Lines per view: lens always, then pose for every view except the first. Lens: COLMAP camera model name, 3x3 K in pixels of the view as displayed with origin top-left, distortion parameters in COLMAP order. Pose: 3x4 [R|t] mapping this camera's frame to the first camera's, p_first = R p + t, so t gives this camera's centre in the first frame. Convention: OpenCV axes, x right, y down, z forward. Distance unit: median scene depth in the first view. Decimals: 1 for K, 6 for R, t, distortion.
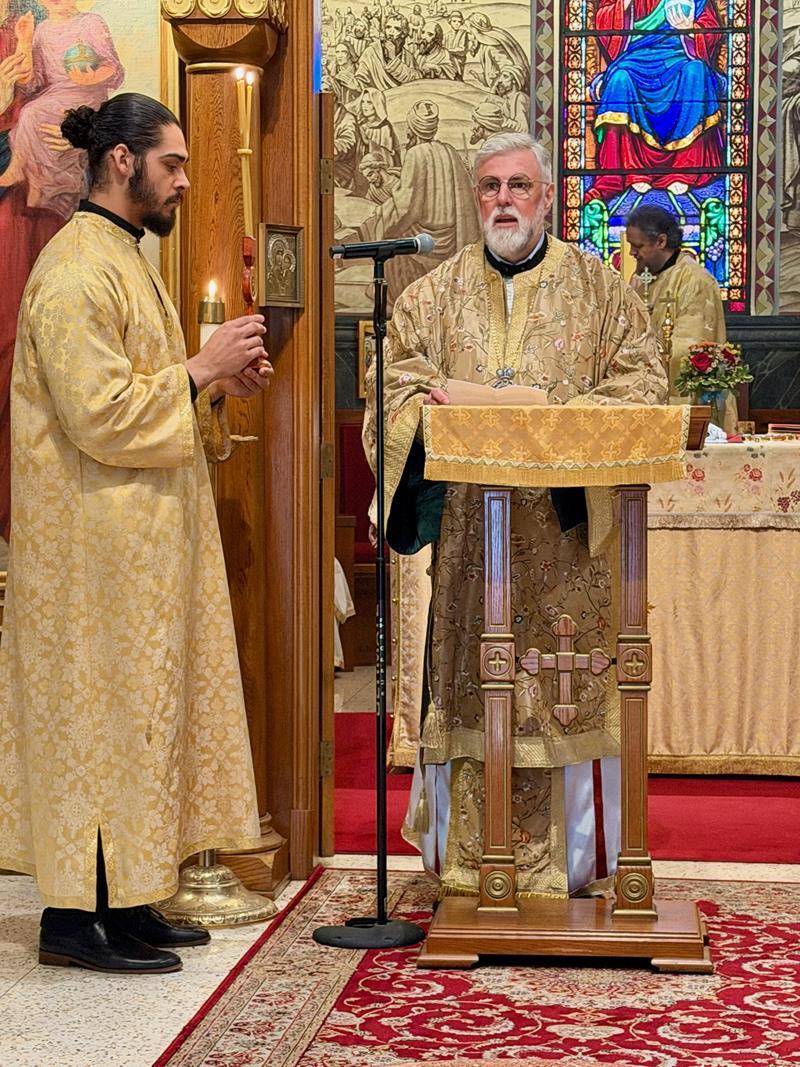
lens RADIAL K [[2521.6, 0, 400.2], [0, 2521.6, 535.4], [0, 0, 1]] dist [0.089256, 0.000000]
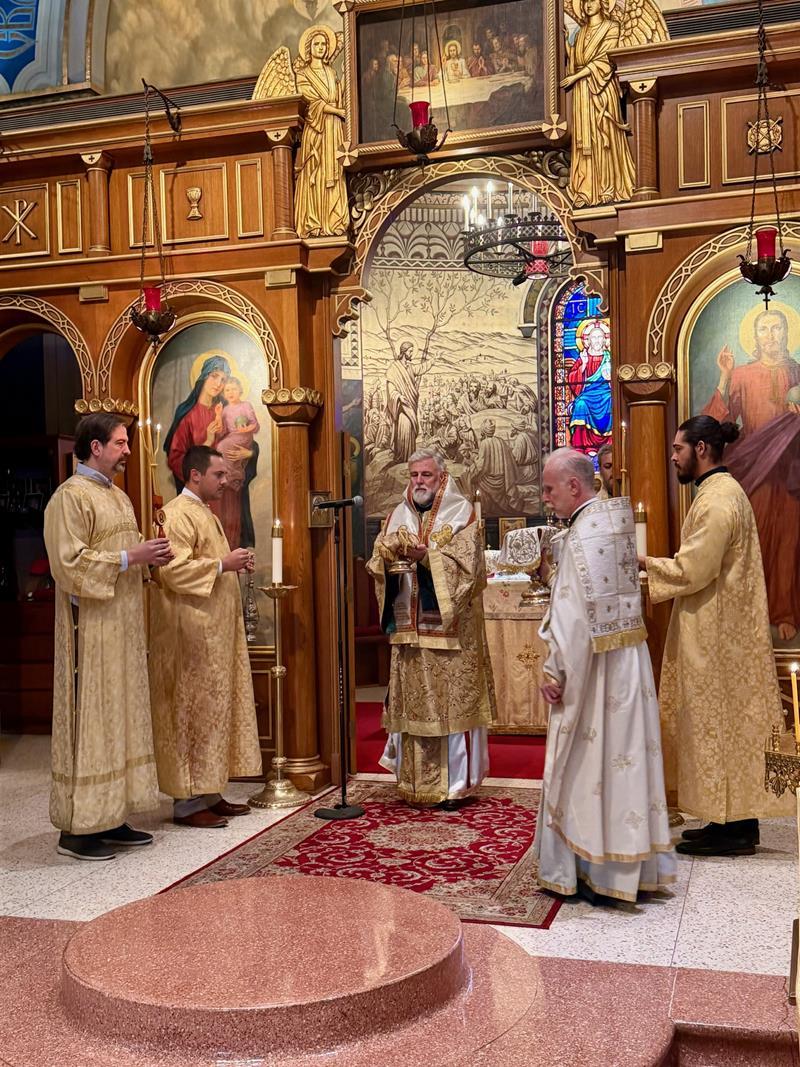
lens RADIAL K [[1186.3, 0, 400.0], [0, 1186.3, 530.2], [0, 0, 1]] dist [0.024115, 0.000000]
pose [[0.979787, -0.025053, -0.198466, 0.135314], [0.012649, 0.997900, -0.063522, -0.011678], [0.199641, 0.059728, 0.978047, -0.010875]]
